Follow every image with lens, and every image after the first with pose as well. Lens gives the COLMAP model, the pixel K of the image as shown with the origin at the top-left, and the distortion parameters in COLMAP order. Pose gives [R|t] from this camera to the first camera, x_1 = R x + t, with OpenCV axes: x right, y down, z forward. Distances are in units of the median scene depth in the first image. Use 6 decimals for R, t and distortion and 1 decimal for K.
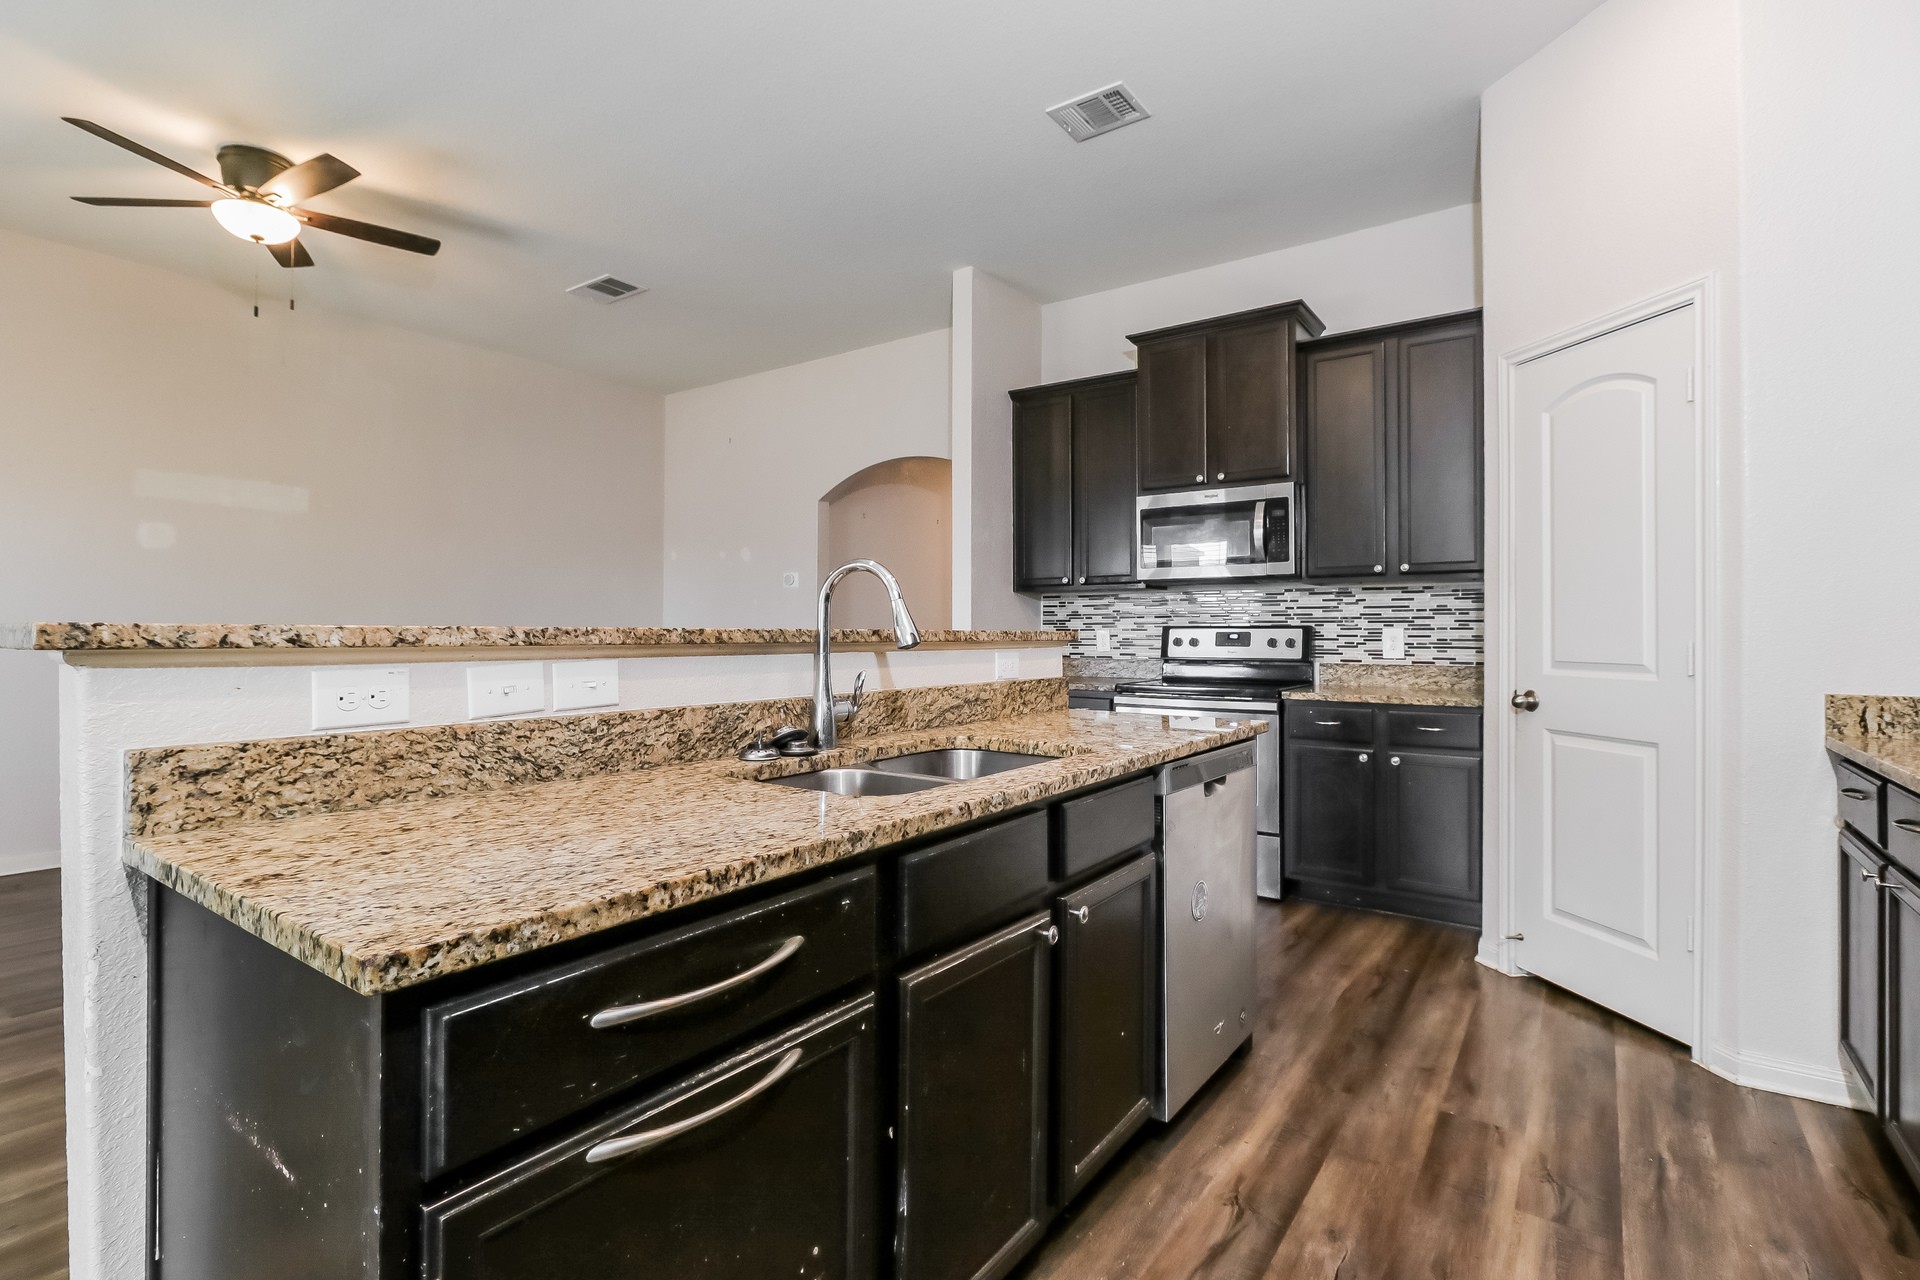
lens RADIAL K [[904.1, 0, 951.3], [0, 904.1, 620.5], [0, 0, 1]] dist [0.000204, -0.000279]
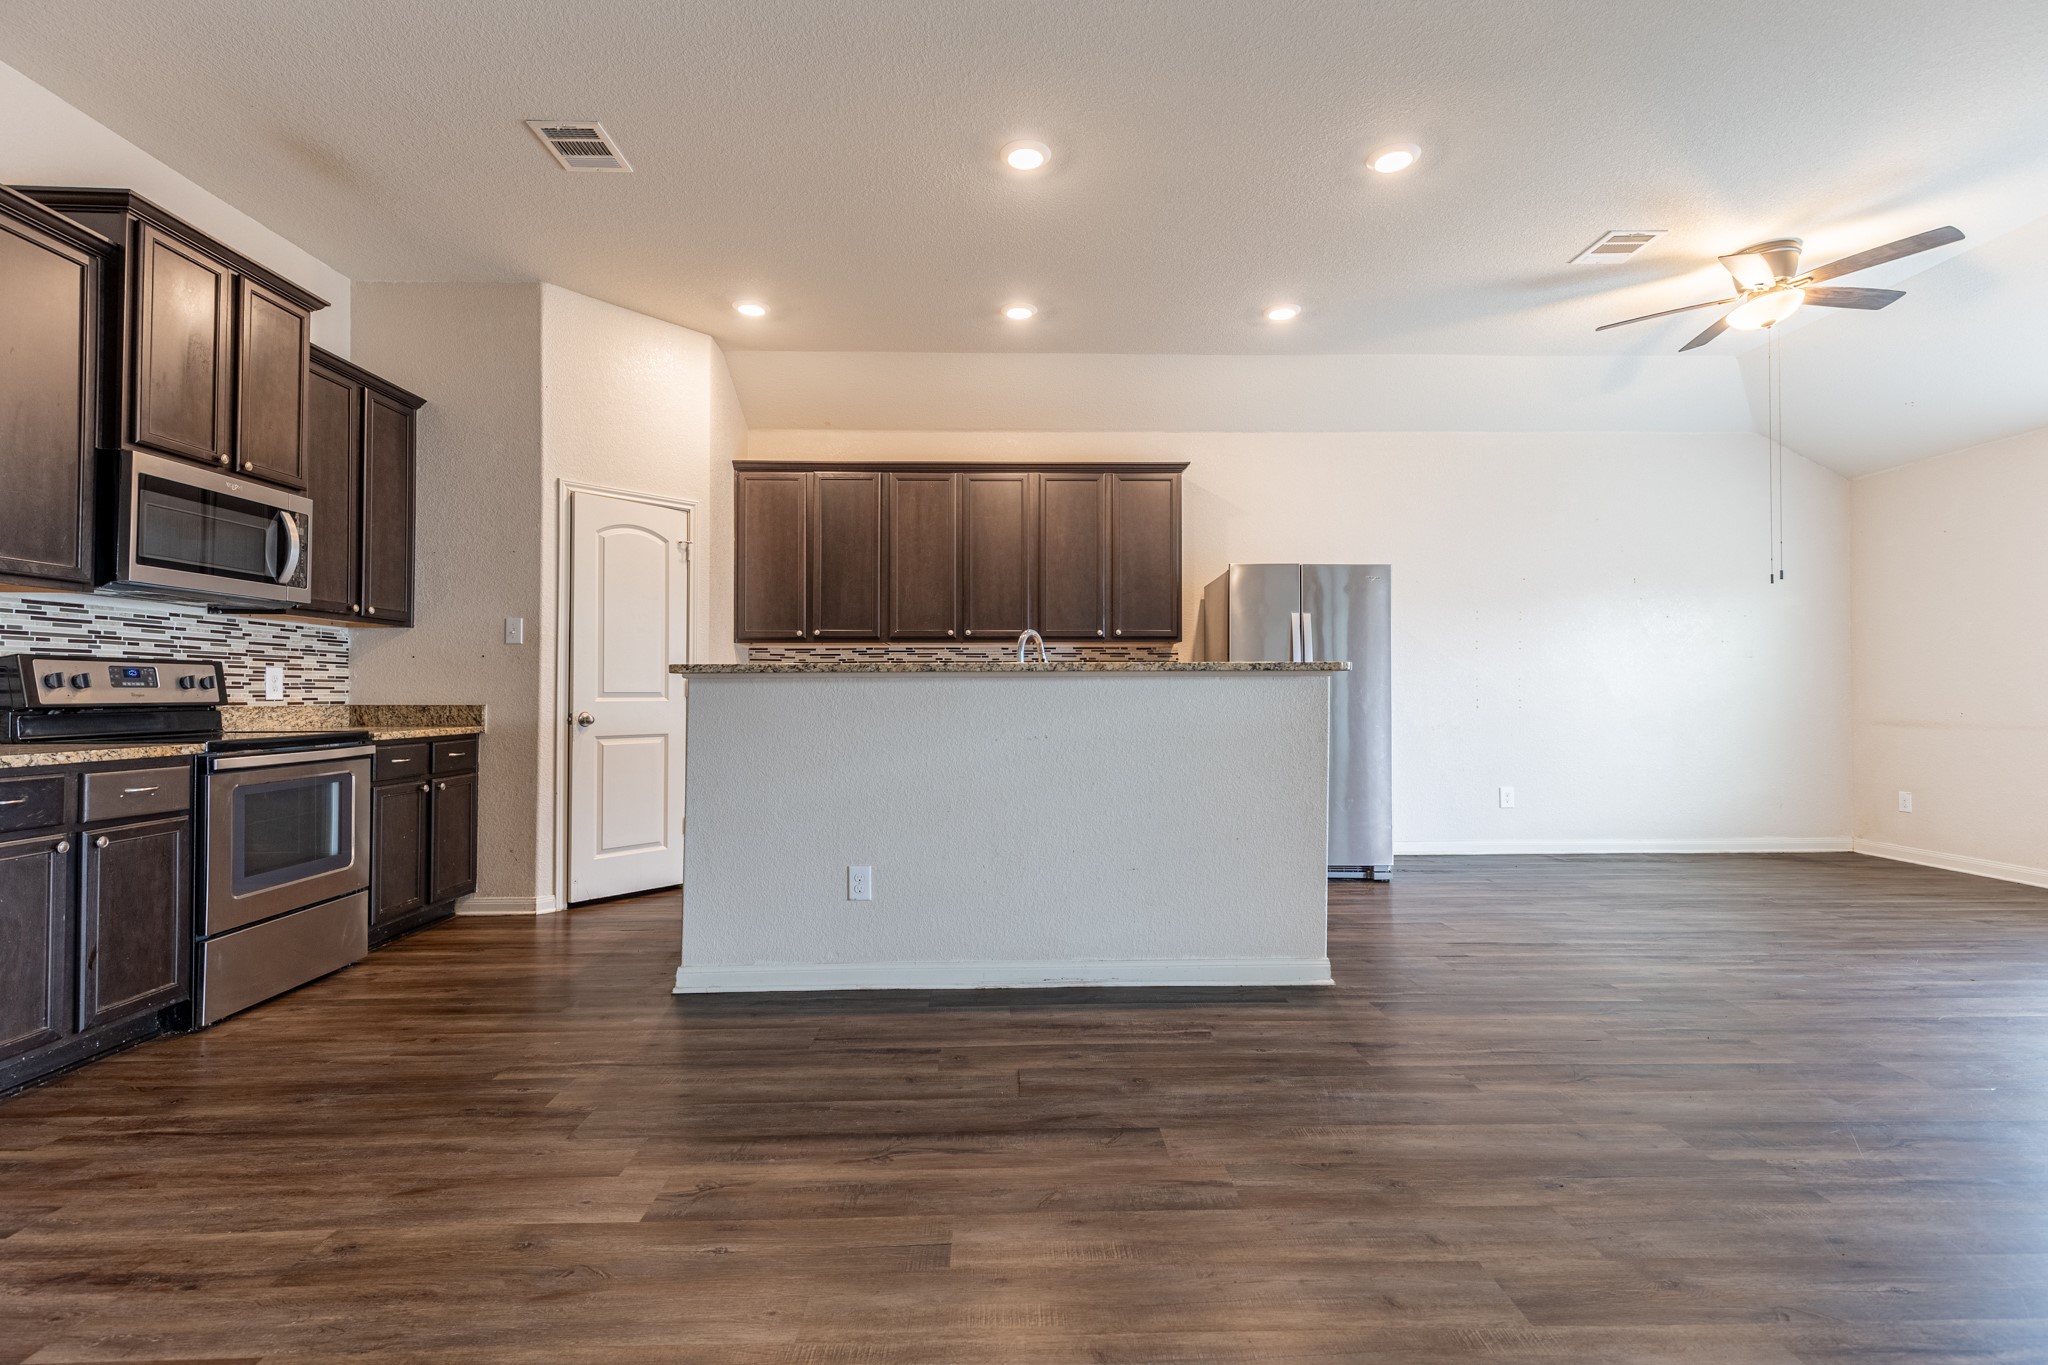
lens RADIAL K [[921.0, 0, 1026.6], [0, 921.0, 678.7], [0, 0, 1]] dist [0.012556, -0.002203]
pose [[-0.603594, 0.012142, 0.797200, -0.731218], [-0.008706, 0.999724, -0.021819, 0.033781], [-0.797244, -0.020110, -0.603321, 0.939971]]
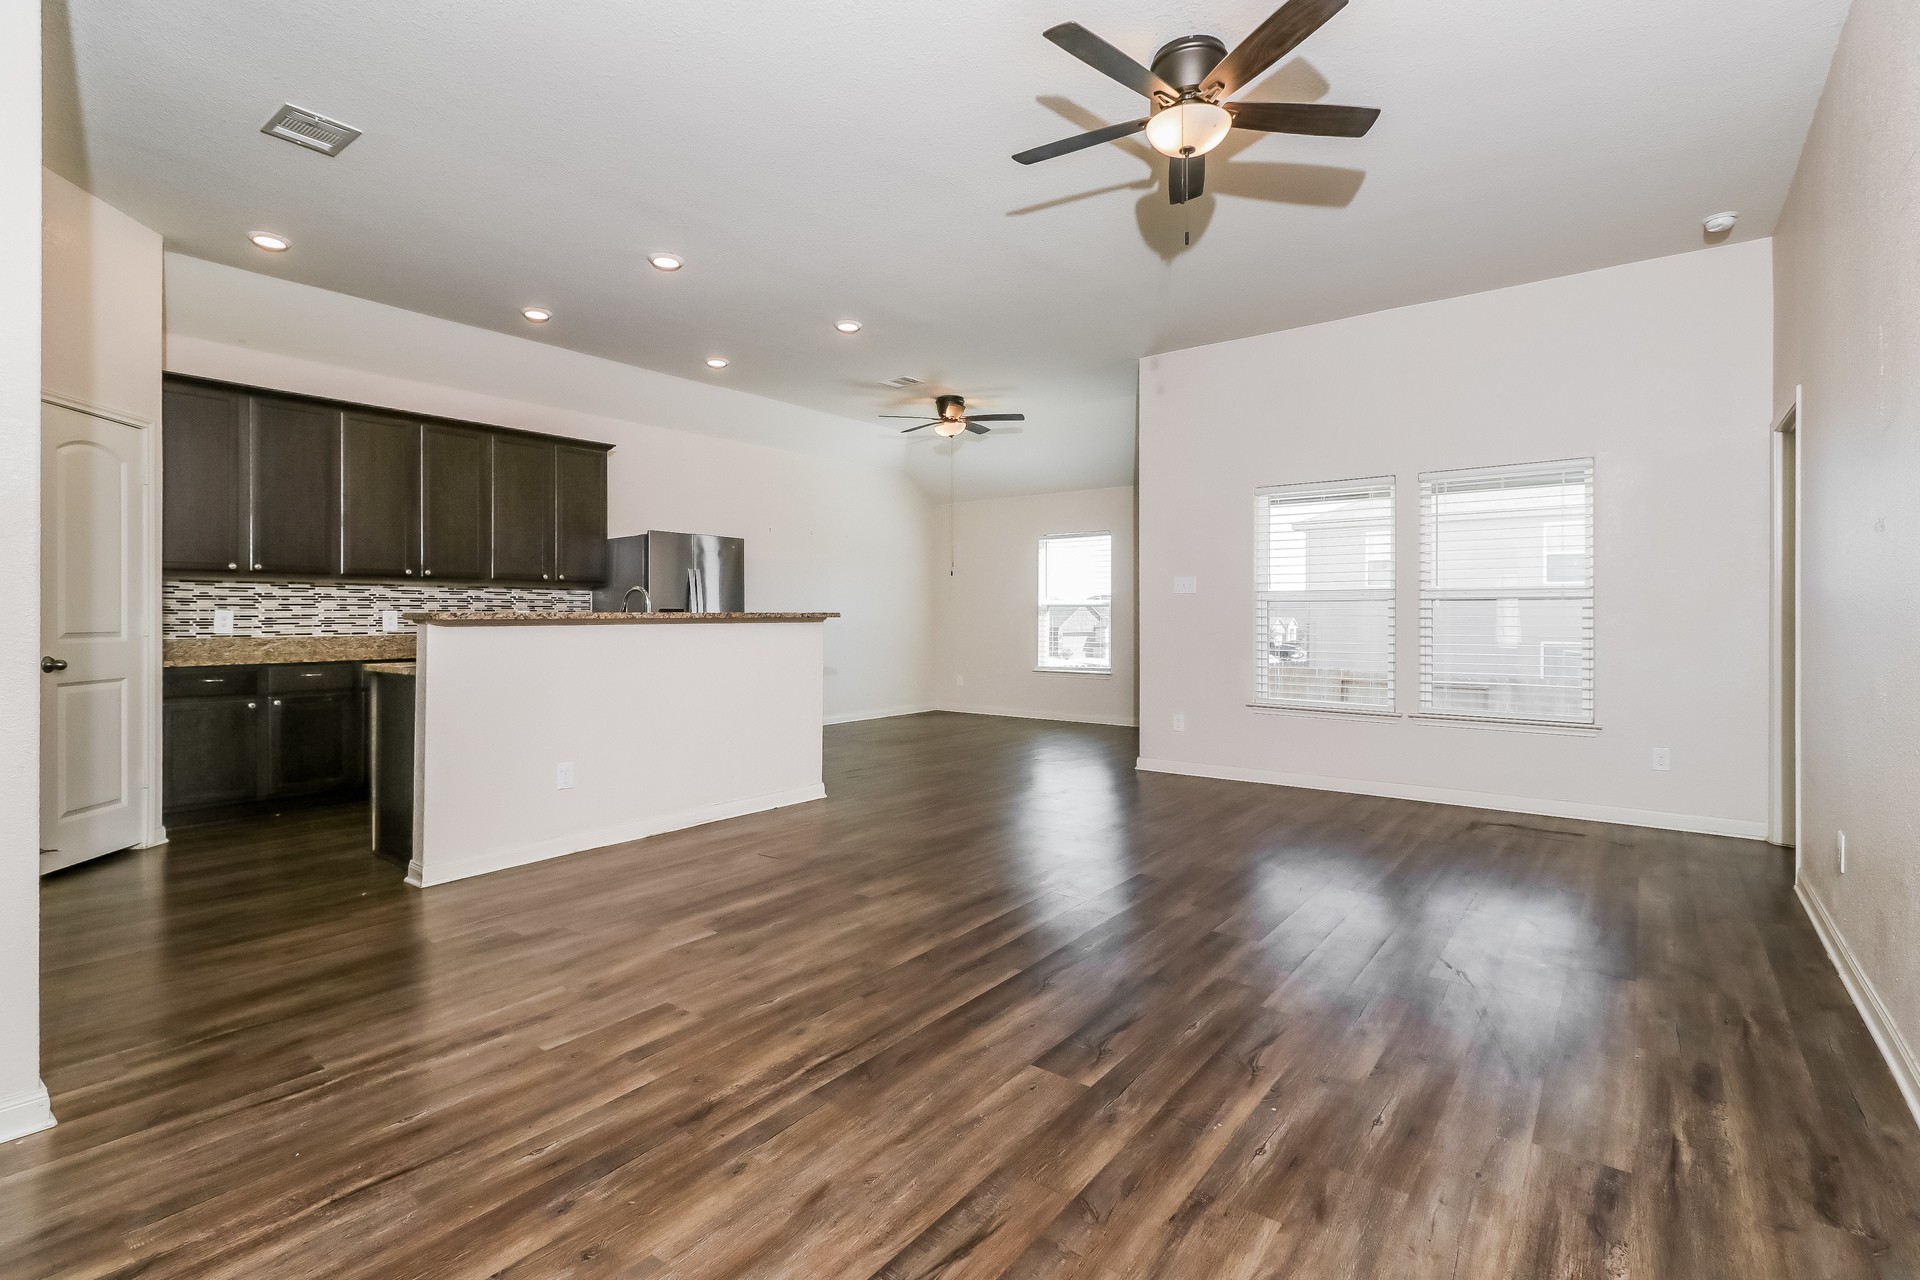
lens RADIAL K [[904.1, 0, 957.7], [0, 904.1, 609.3], [0, 0, 1]] dist [0.000204, -0.000279]
pose [[-0.999479, -0.002619, 0.032165, -0.497330], [-0.003171, 0.999848, -0.017116, 0.018598], [-0.032115, -0.017210, -0.999336, 1.586275]]
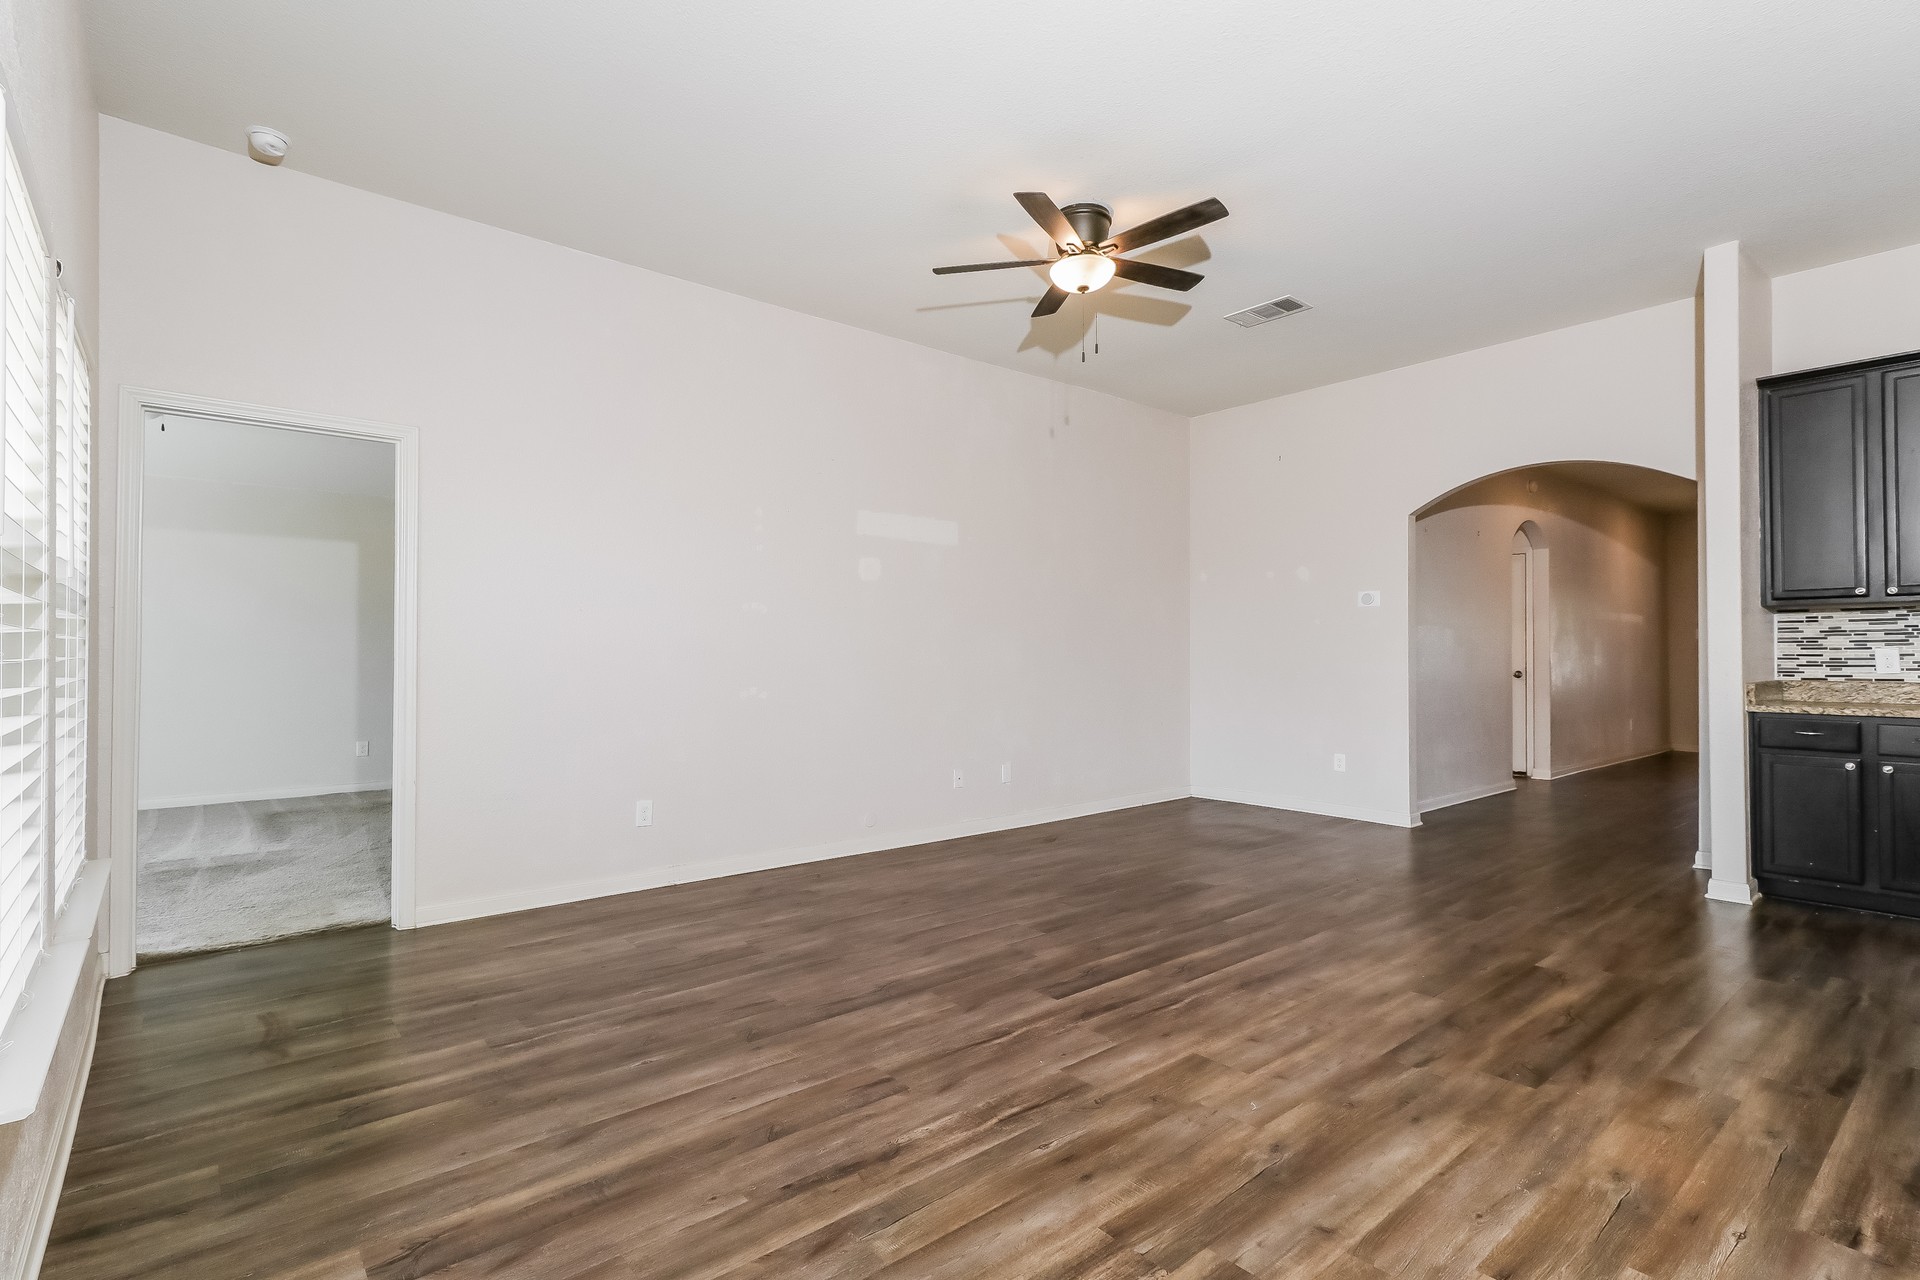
lens RADIAL K [[904.1, 0, 924.5], [0, 904.1, 651.7], [0, 0, 1]] dist [0.000204, -0.000279]
pose [[0.962620, -0.004090, -0.270825, -0.565699], [0.007103, 0.999923, 0.010148, -0.001902], [0.270762, -0.011692, 0.962575, -0.082882]]
